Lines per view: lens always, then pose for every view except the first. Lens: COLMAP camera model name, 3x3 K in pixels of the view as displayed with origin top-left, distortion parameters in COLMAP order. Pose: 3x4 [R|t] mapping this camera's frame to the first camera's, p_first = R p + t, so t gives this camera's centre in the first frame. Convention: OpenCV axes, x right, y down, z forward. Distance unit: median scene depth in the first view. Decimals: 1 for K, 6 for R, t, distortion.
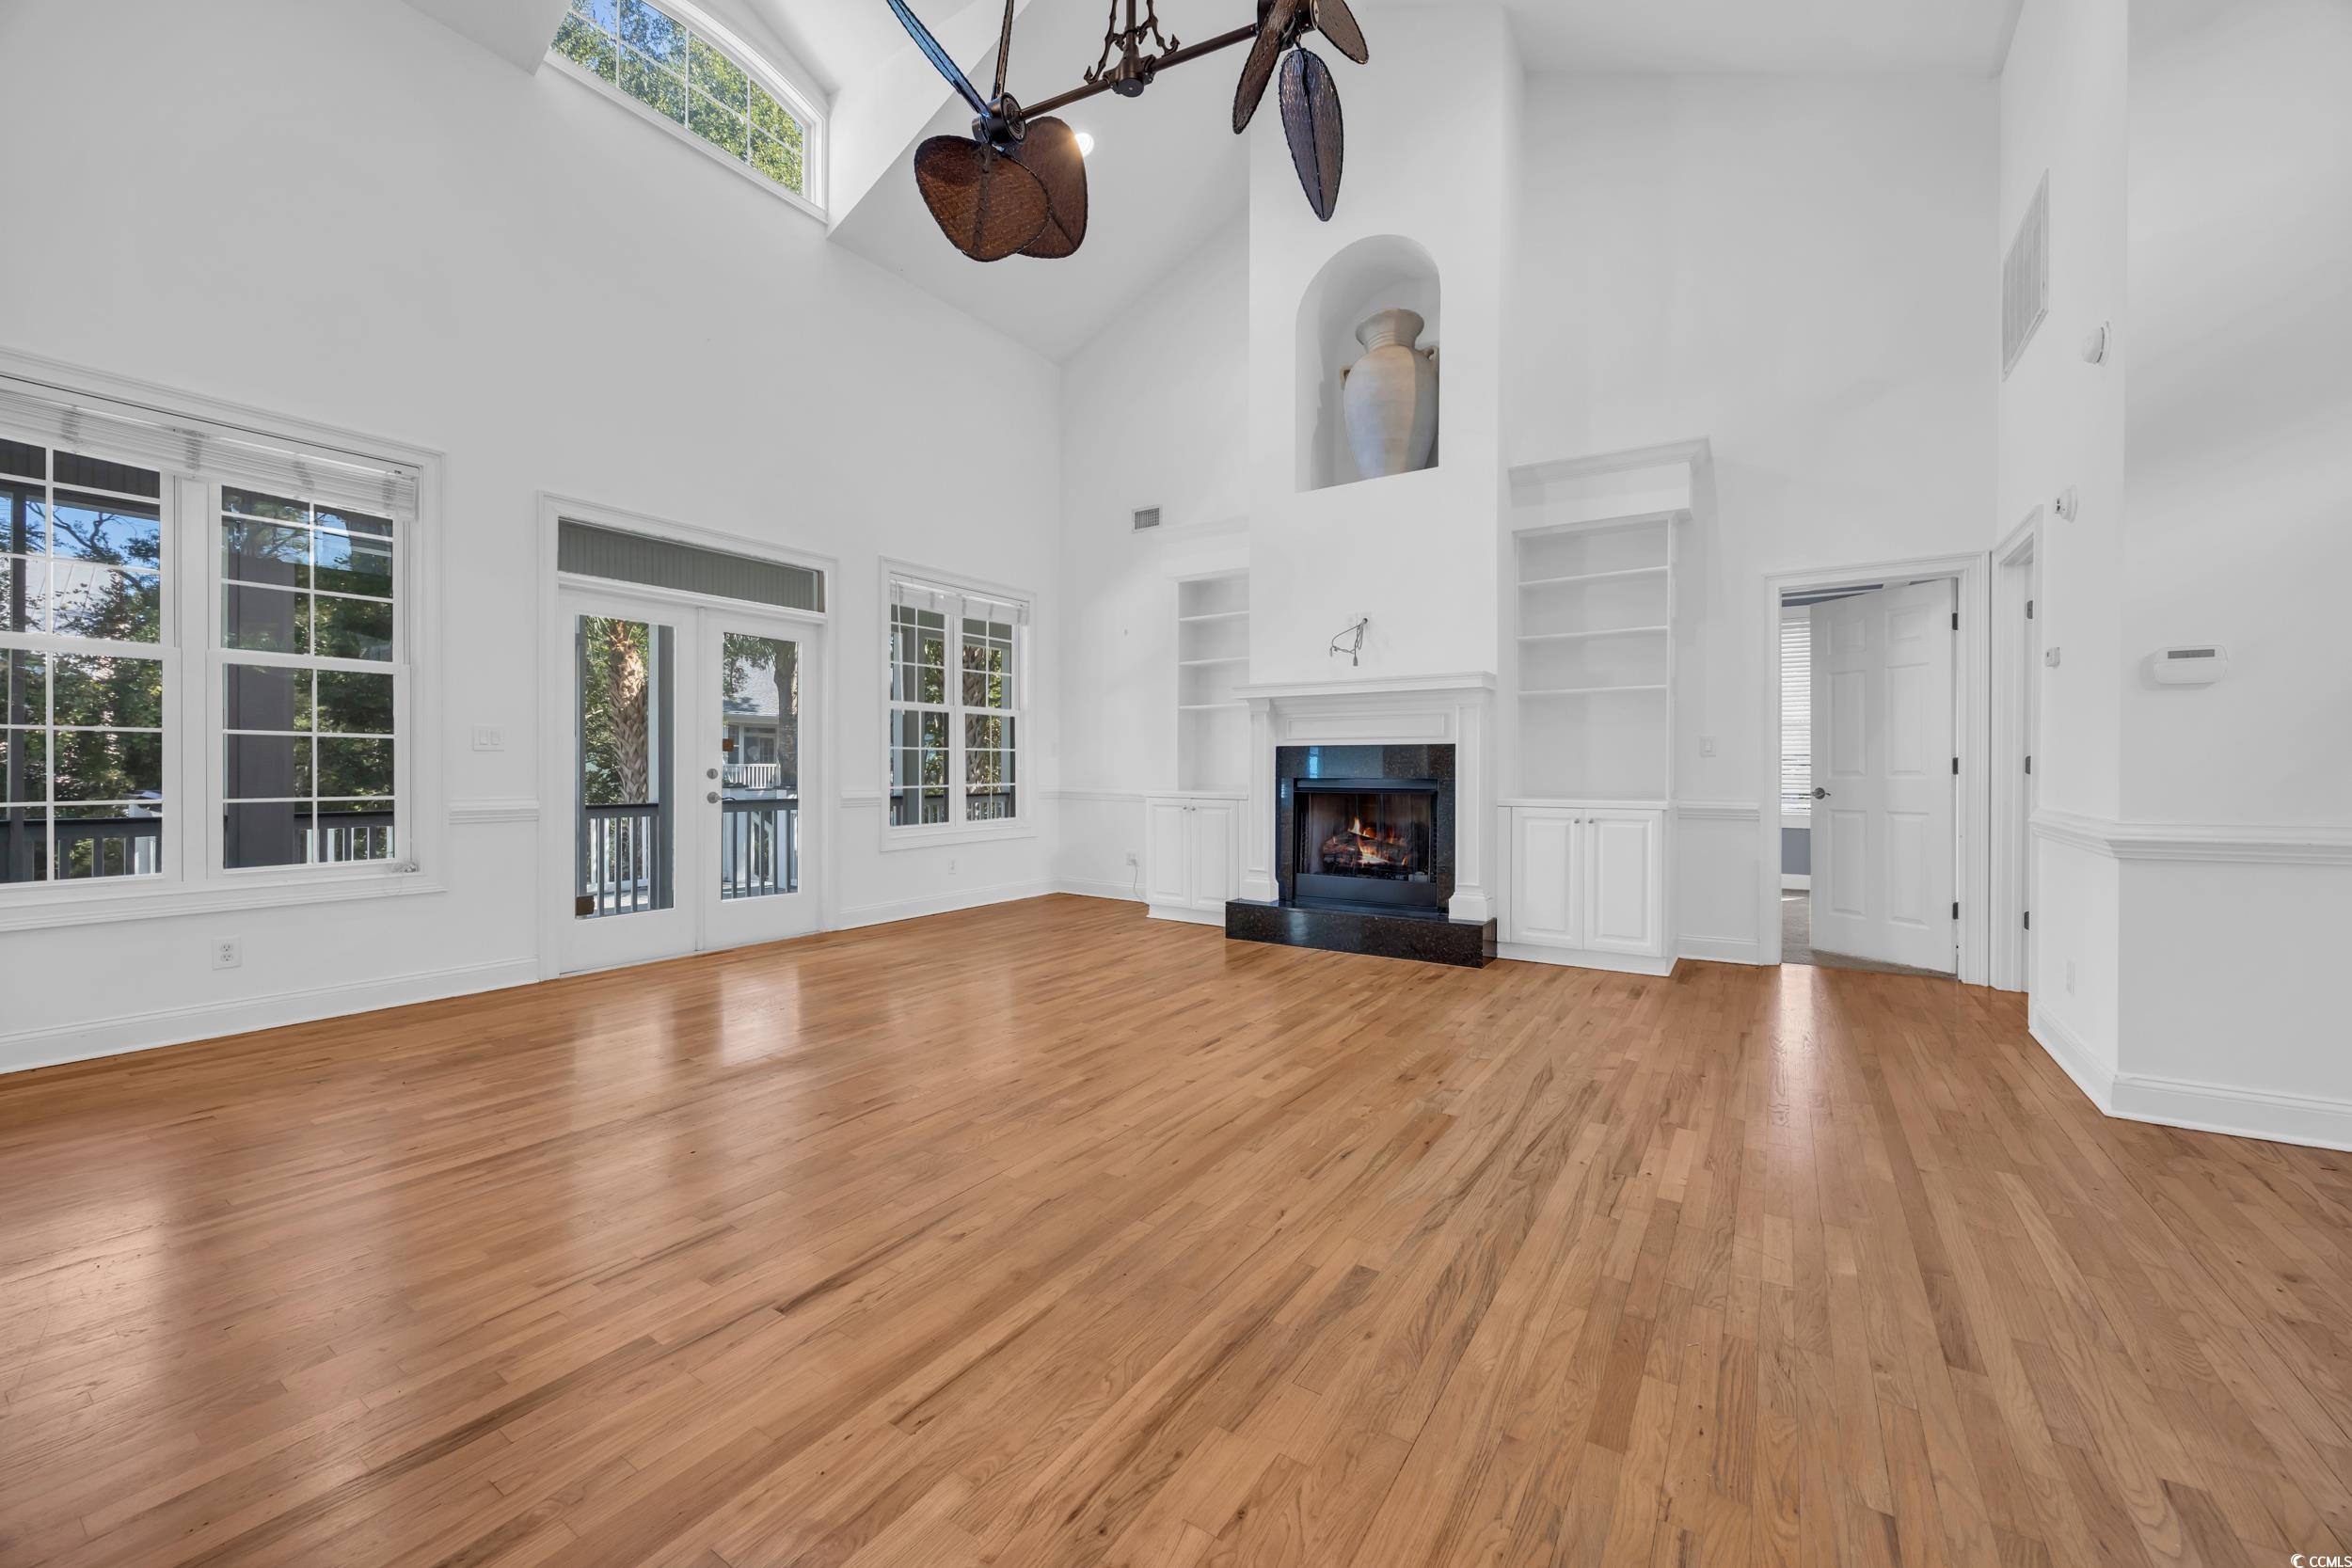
lens RADIAL K [[899.5, 0, 1186.1], [0, 899.5, 761.6], [0, 0, 1]] dist [0.000784, -0.003738]
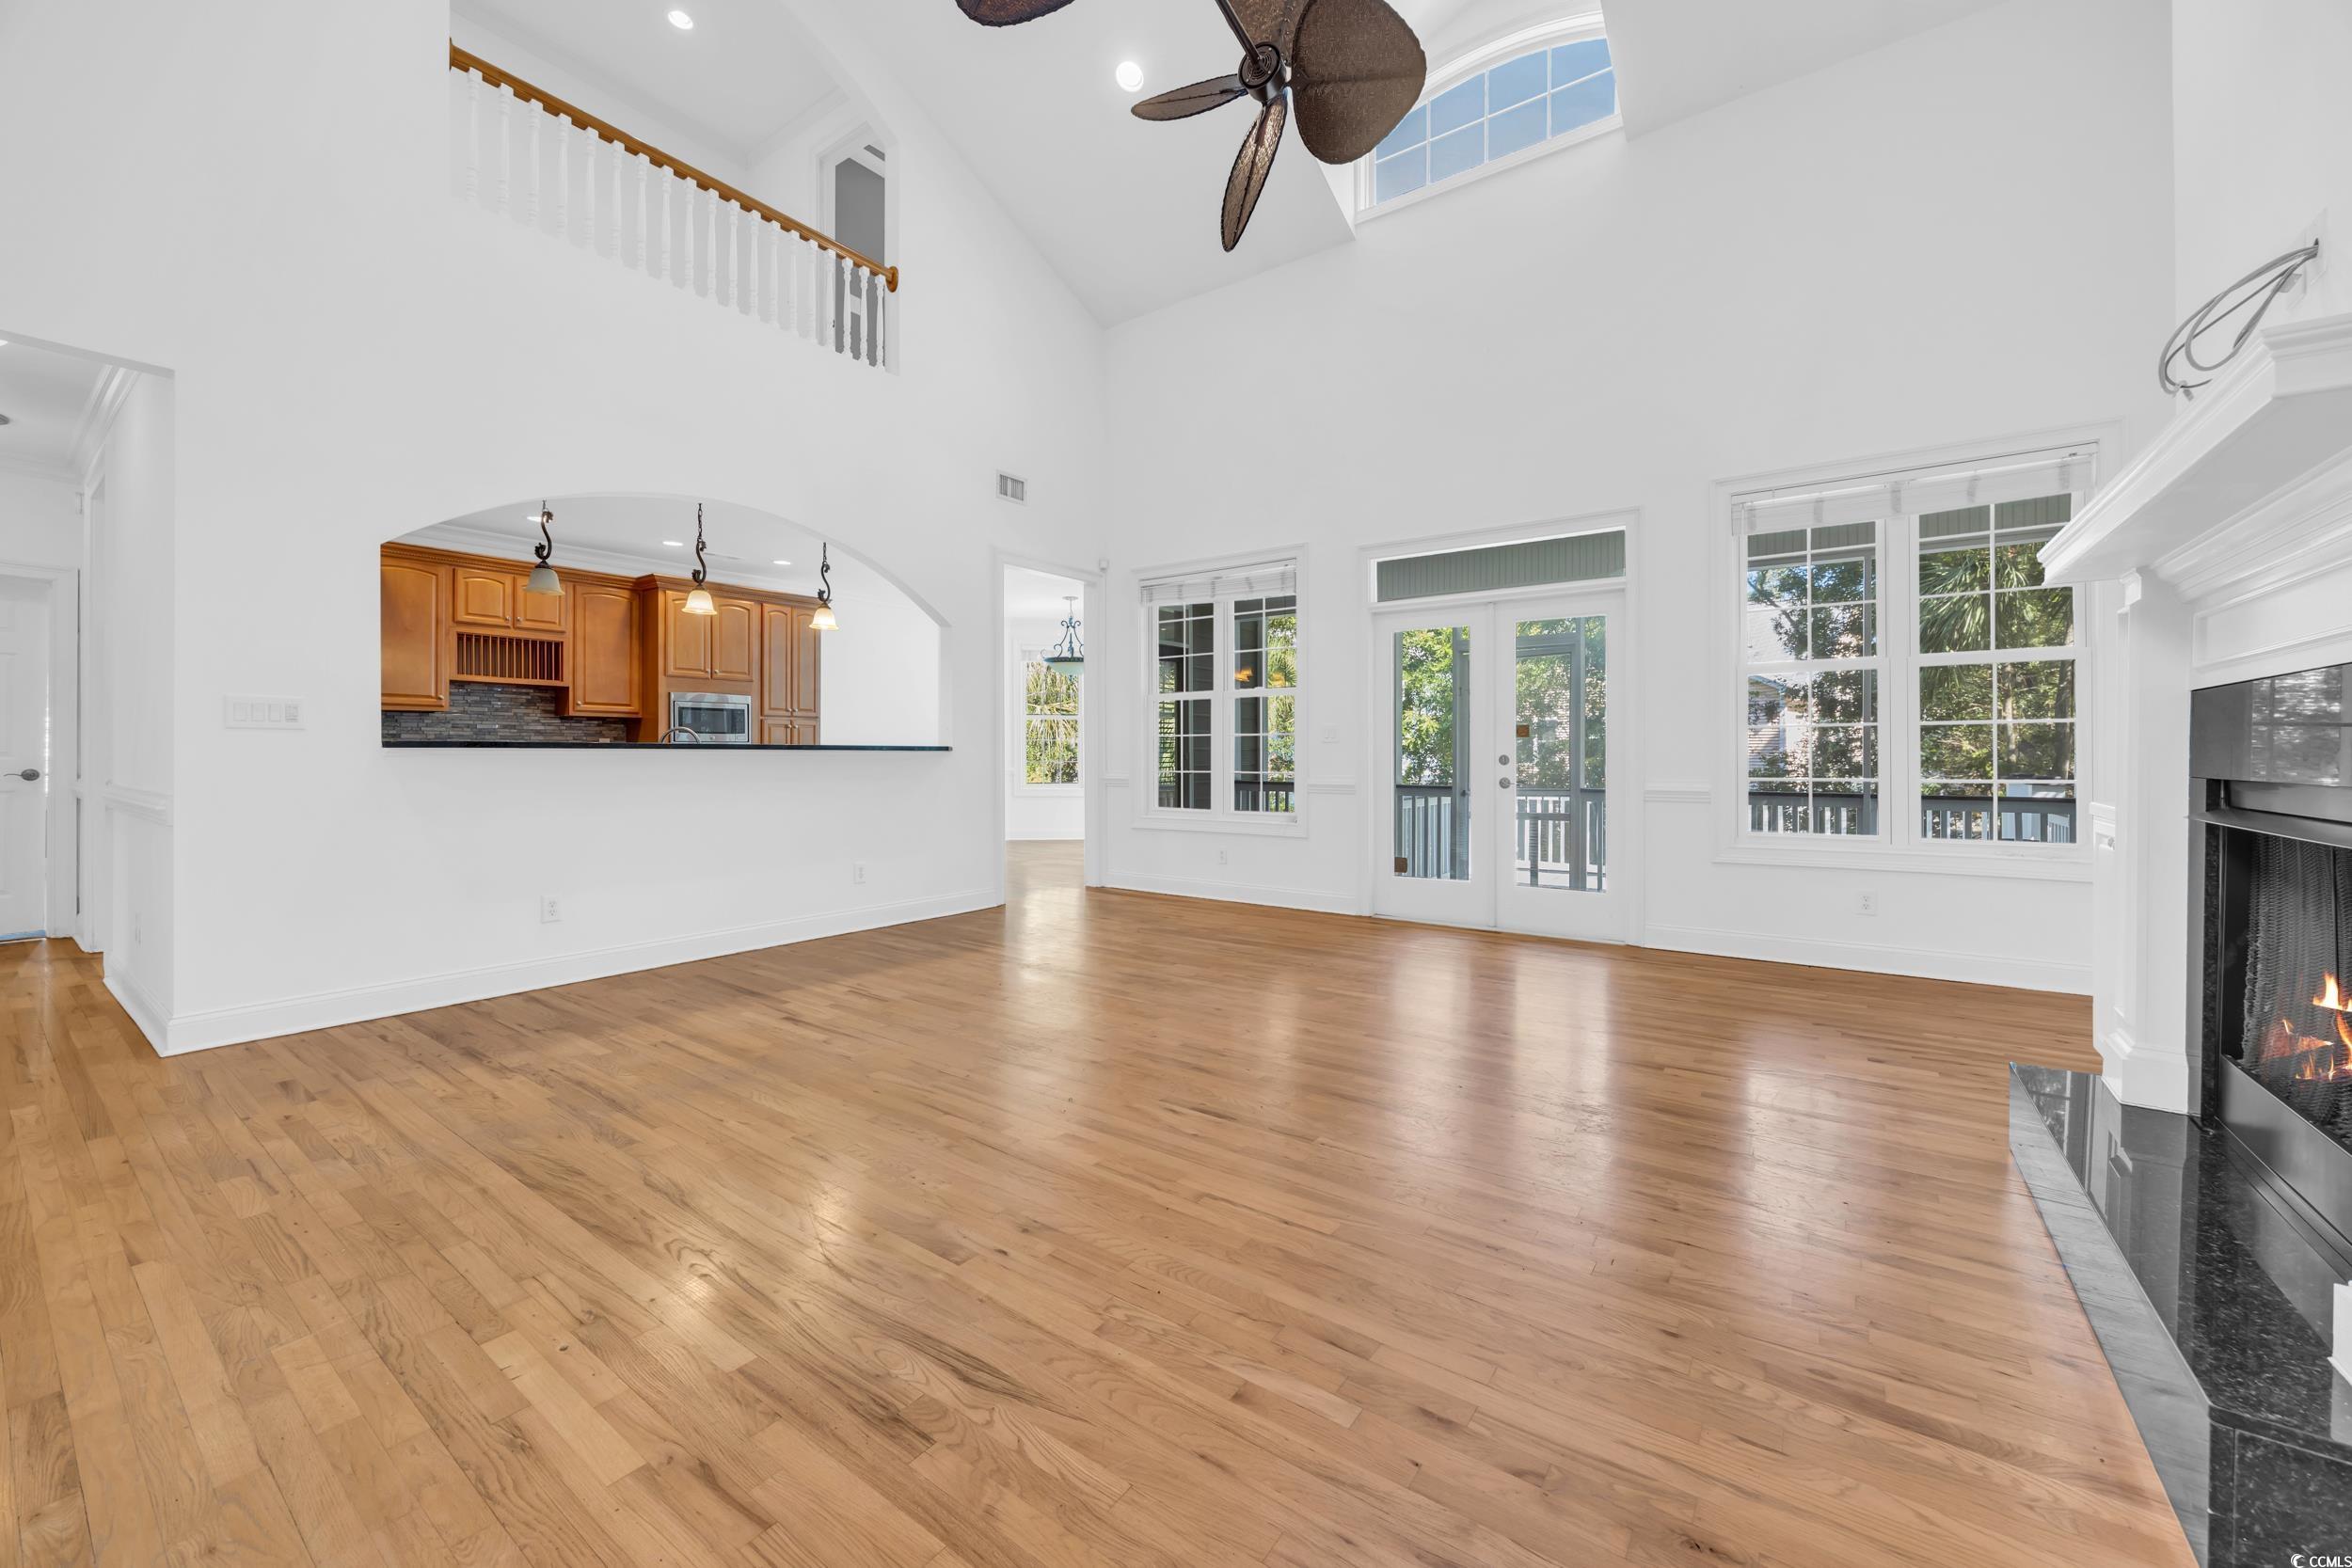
lens RADIAL K [[899.5, 0, 1186.1], [0, 899.5, 761.6], [0, 0, 1]] dist [0.000784, -0.003738]
pose [[-0.041413, 0.003955, -0.999134, 0.765159], [0.006956, 0.999969, 0.003670, 0.012391], [0.999118, -0.006798, -0.041439, 0.982252]]
